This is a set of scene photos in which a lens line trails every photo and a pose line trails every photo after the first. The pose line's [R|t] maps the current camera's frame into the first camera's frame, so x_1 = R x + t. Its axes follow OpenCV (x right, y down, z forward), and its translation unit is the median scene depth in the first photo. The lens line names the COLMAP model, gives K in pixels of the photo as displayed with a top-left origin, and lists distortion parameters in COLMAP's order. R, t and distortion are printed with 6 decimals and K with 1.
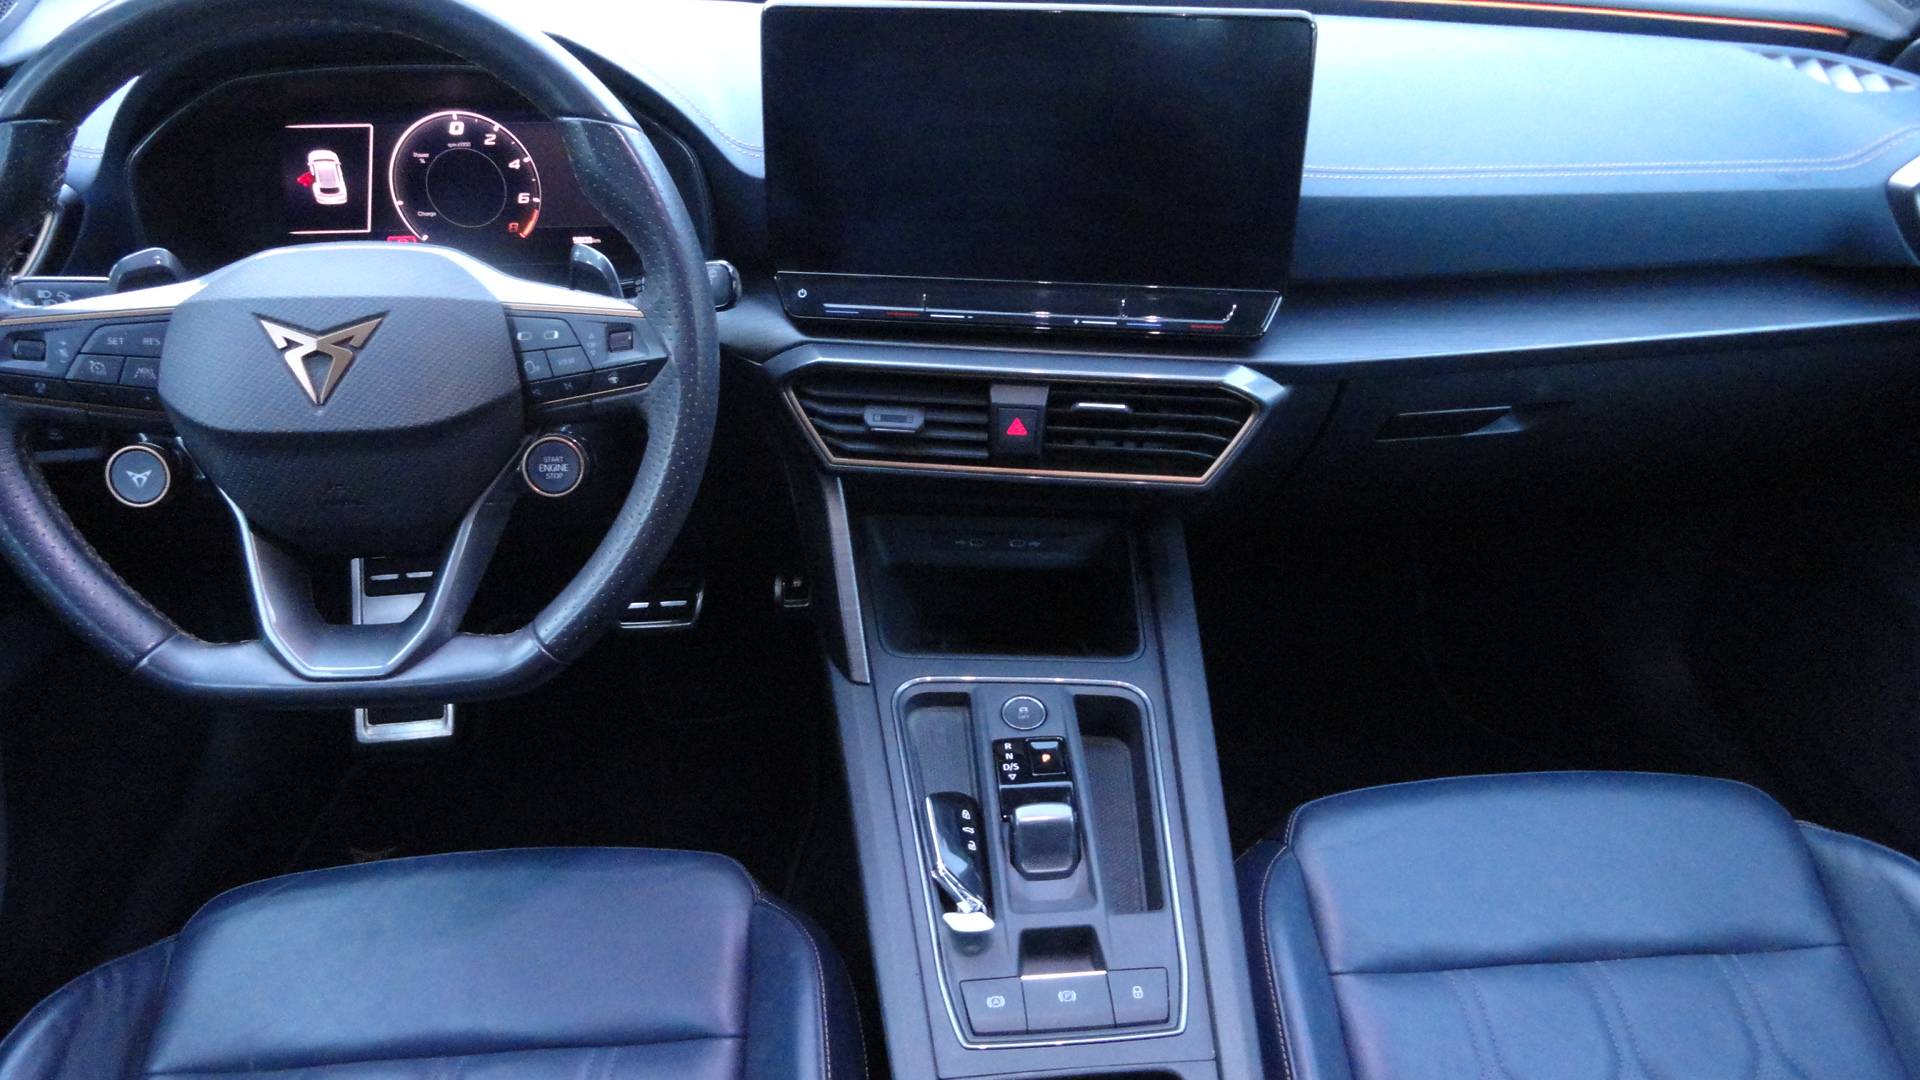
lens RADIAL K [[1322.8, 0, 959.8], [0, 1322.8, 554.1], [0, 0, 1]] dist [-0.007505, 0.018174]
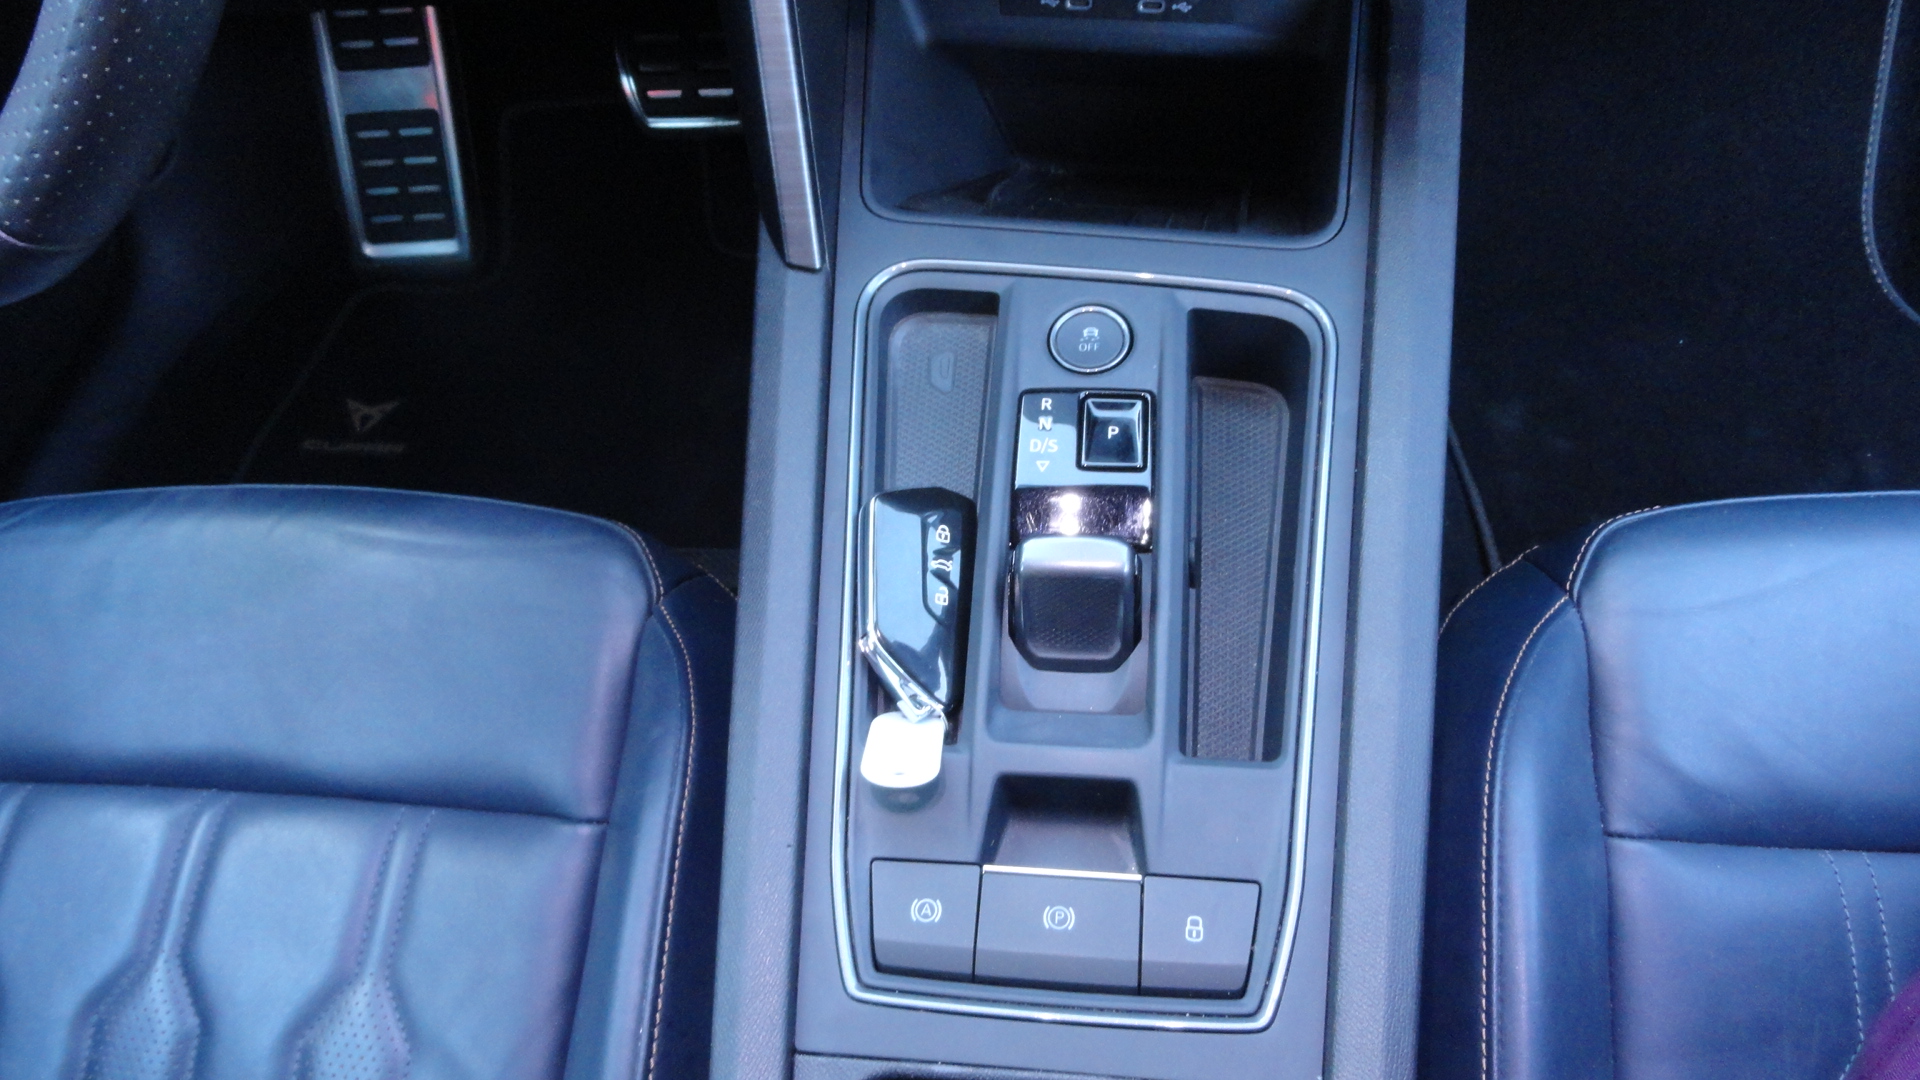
lens RADIAL K [[1358.6, 0, 951.1], [0, 1358.6, 549.9], [0, 0, 1]] dist [-0.001080, 0.000569]
pose [[0.976534, 0.087855, -0.196630, 0.116736], [-0.010305, 0.931027, 0.364806, -0.001799], [0.215118, -0.354219, 0.910084, 0.478452]]
